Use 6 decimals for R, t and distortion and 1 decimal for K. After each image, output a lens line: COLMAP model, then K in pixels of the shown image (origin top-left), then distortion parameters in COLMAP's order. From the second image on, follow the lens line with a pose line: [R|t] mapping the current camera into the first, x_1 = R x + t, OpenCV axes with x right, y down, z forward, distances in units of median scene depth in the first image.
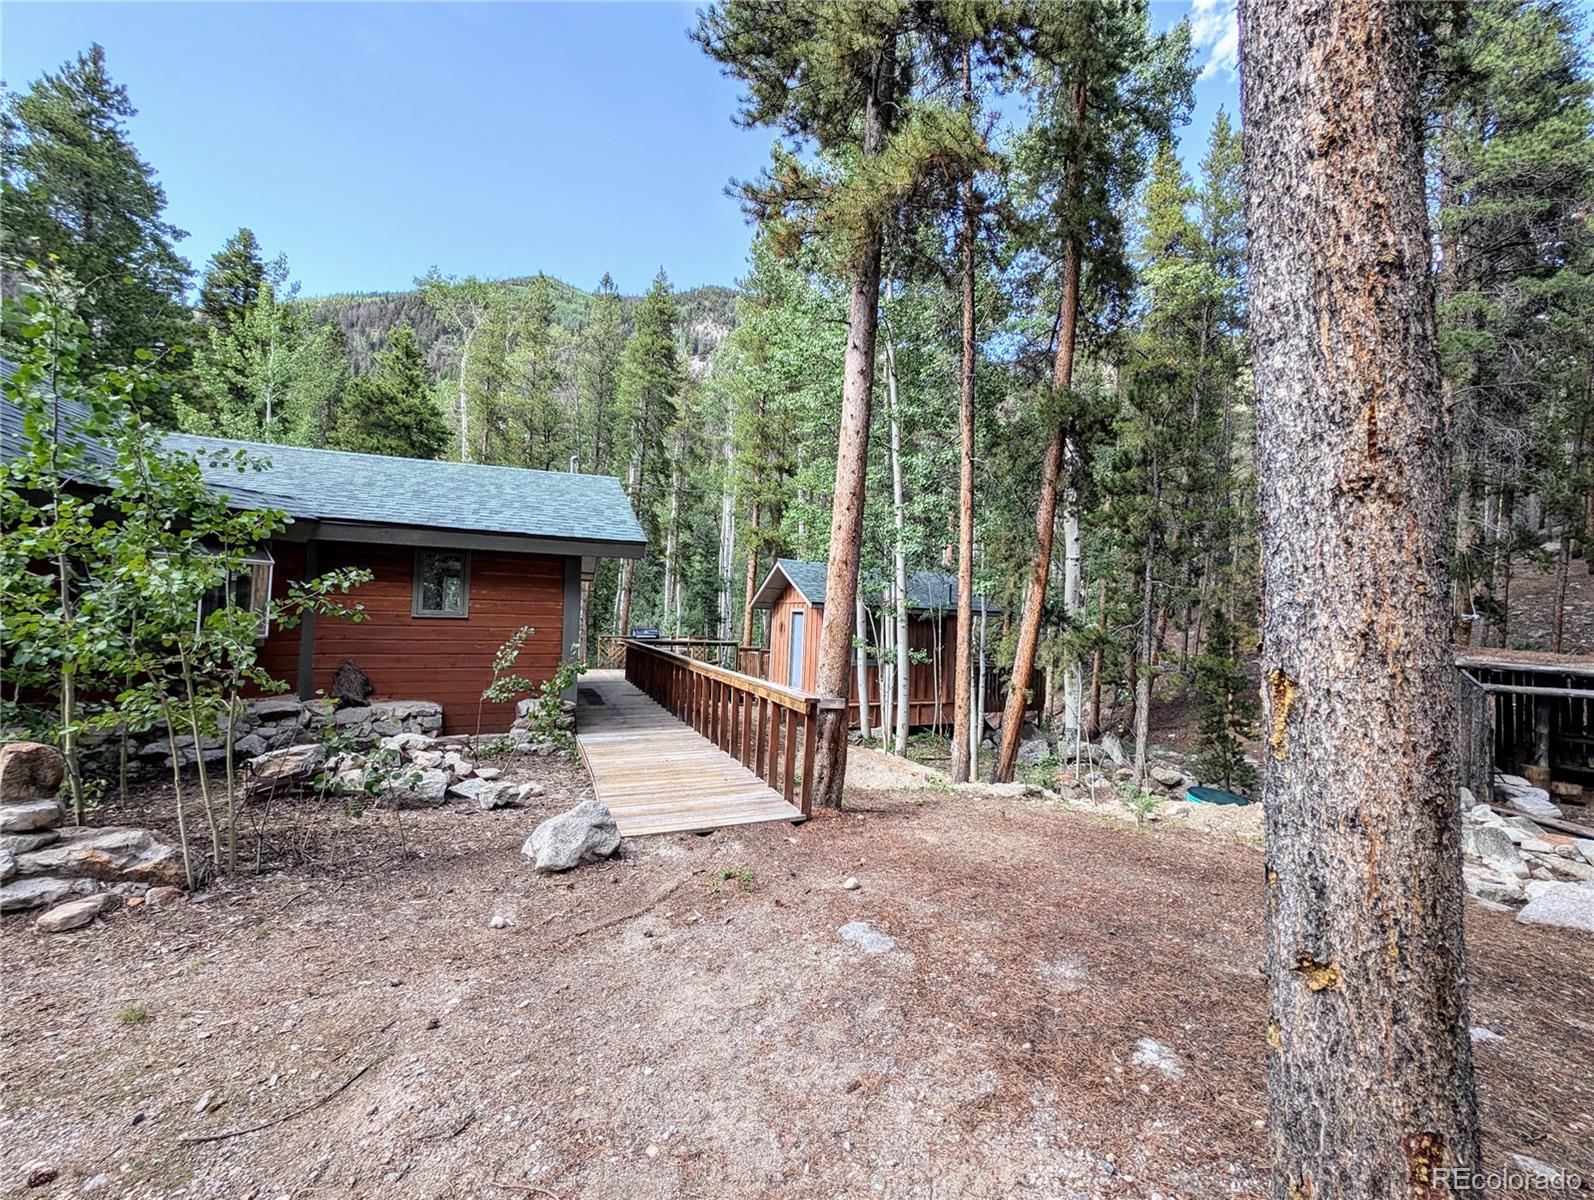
lens RADIAL K [[578.9, 0, 799.7], [0, 578.9, 604.0], [0, 0, 1]] dist [0.024666, -0.008596]
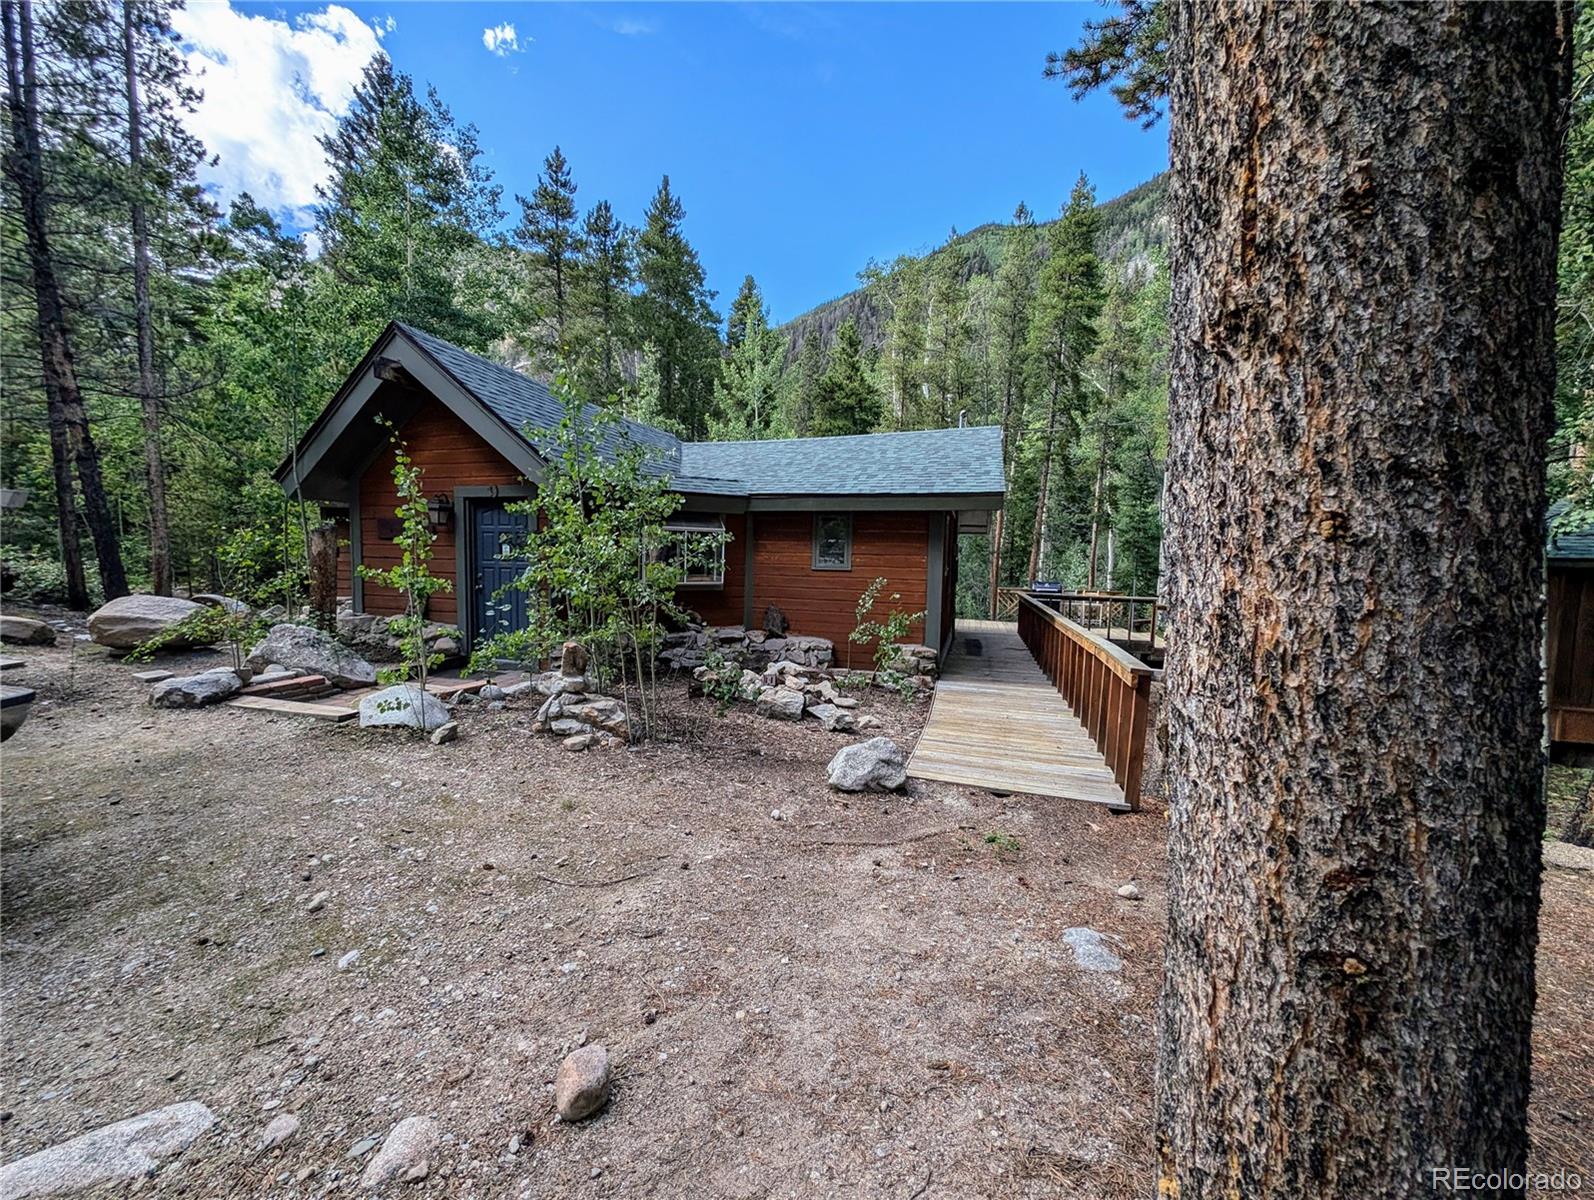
lens RADIAL K [[578.9, 0, 799.7], [0, 578.9, 604.0], [0, 0, 1]] dist [0.024666, -0.008596]
pose [[0.780210, 0.039327, -0.624281, 0.200594], [0.011949, 0.996903, 0.077733, -0.001173], [0.625404, -0.068108, 0.777323, 0.070621]]
